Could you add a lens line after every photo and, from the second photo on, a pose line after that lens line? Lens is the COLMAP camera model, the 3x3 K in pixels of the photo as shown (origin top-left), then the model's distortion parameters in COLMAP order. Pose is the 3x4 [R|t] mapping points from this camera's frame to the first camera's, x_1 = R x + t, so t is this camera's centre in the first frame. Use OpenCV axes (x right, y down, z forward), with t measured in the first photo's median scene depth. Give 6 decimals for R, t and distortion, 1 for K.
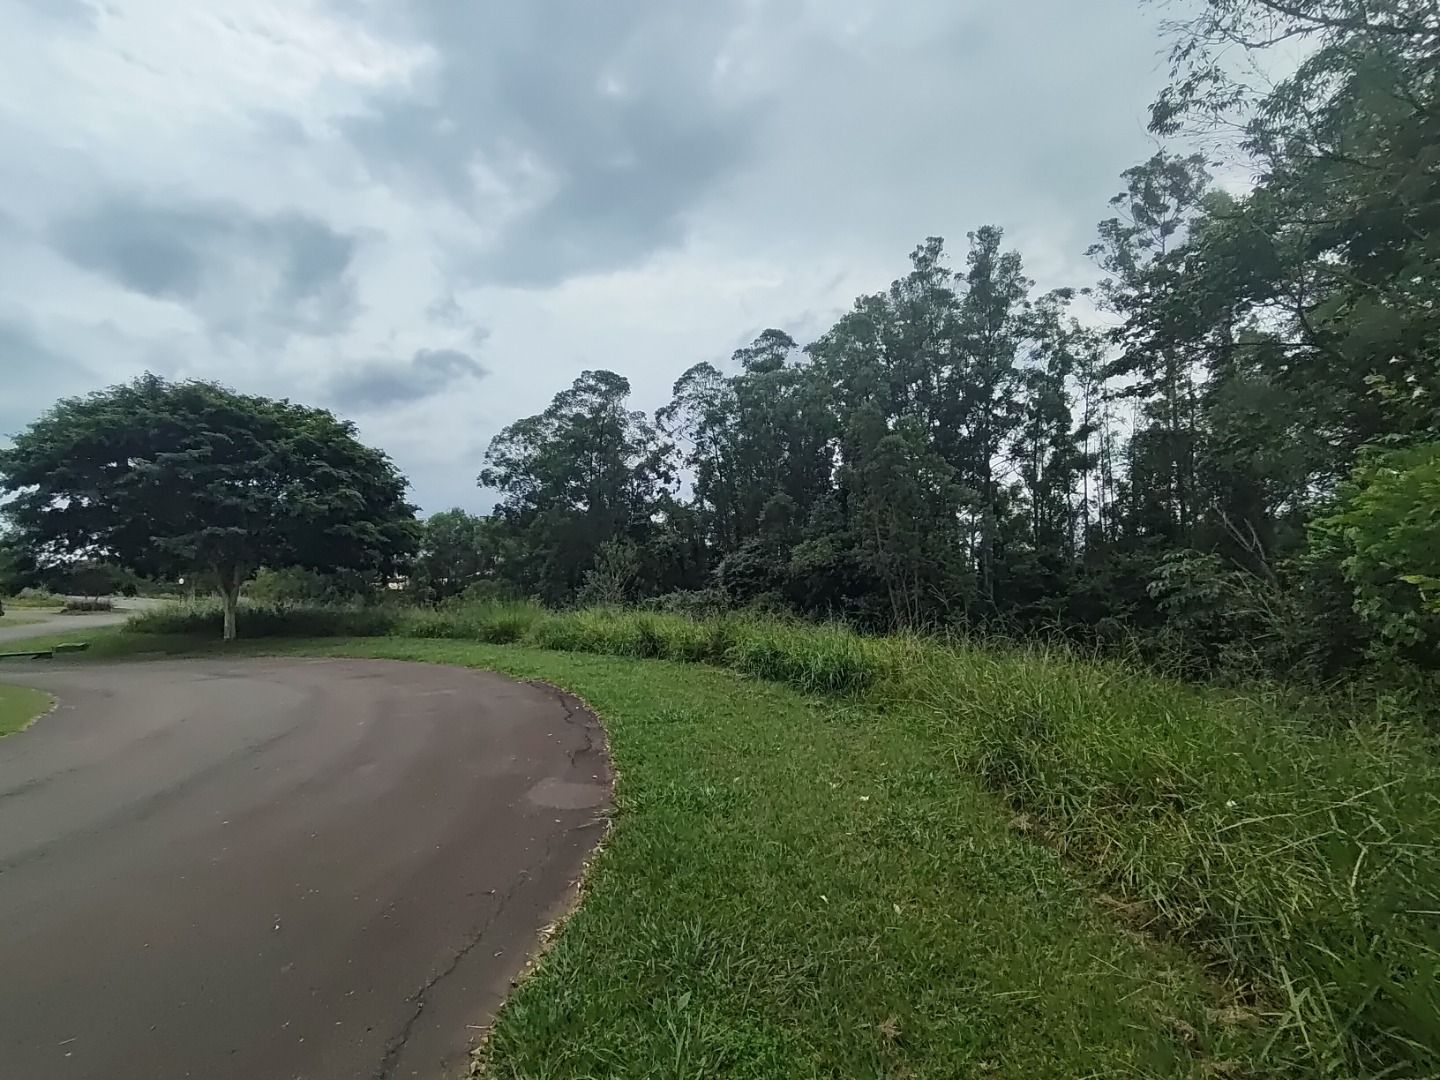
lens RADIAL K [[673.5, 0, 724.7], [0, 673.5, 543.0], [0, 0, 1]] dist [-0.001234, 0.004403]
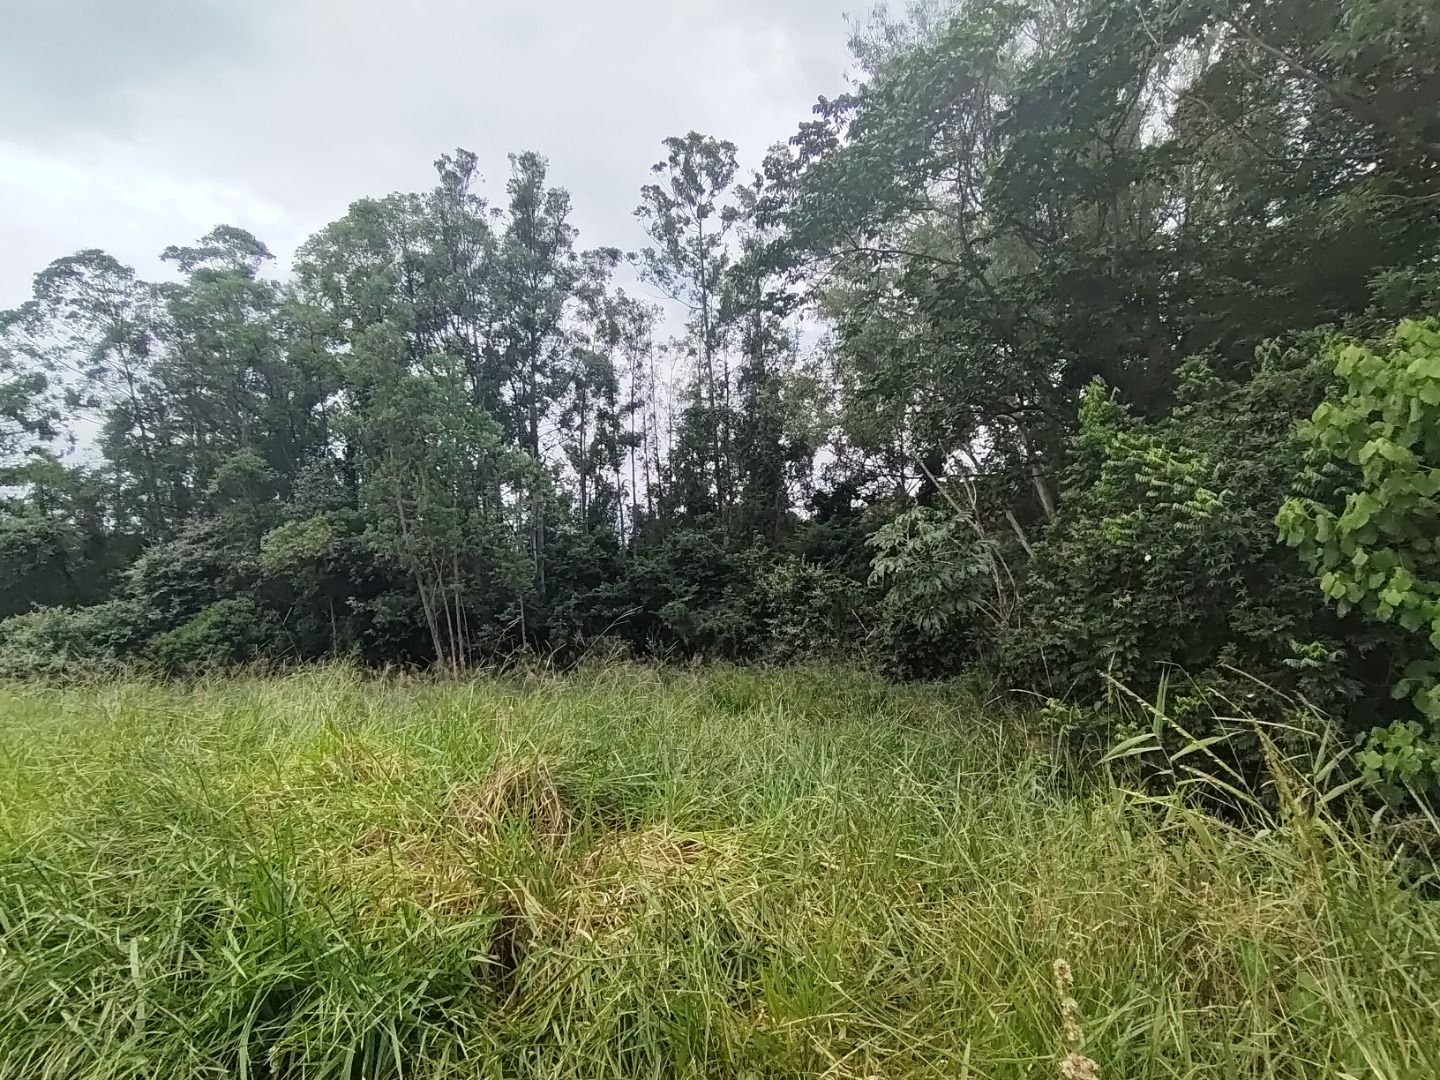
lens RADIAL K [[673.5, 0, 724.7], [0, 673.5, 543.0], [0, 0, 1]] dist [-0.001234, 0.004403]
pose [[0.784086, -0.027534, 0.620041, 0.037355], [0.014242, 0.999551, 0.026377, 0.004970], [-0.620488, -0.011851, 0.784126, 0.157672]]
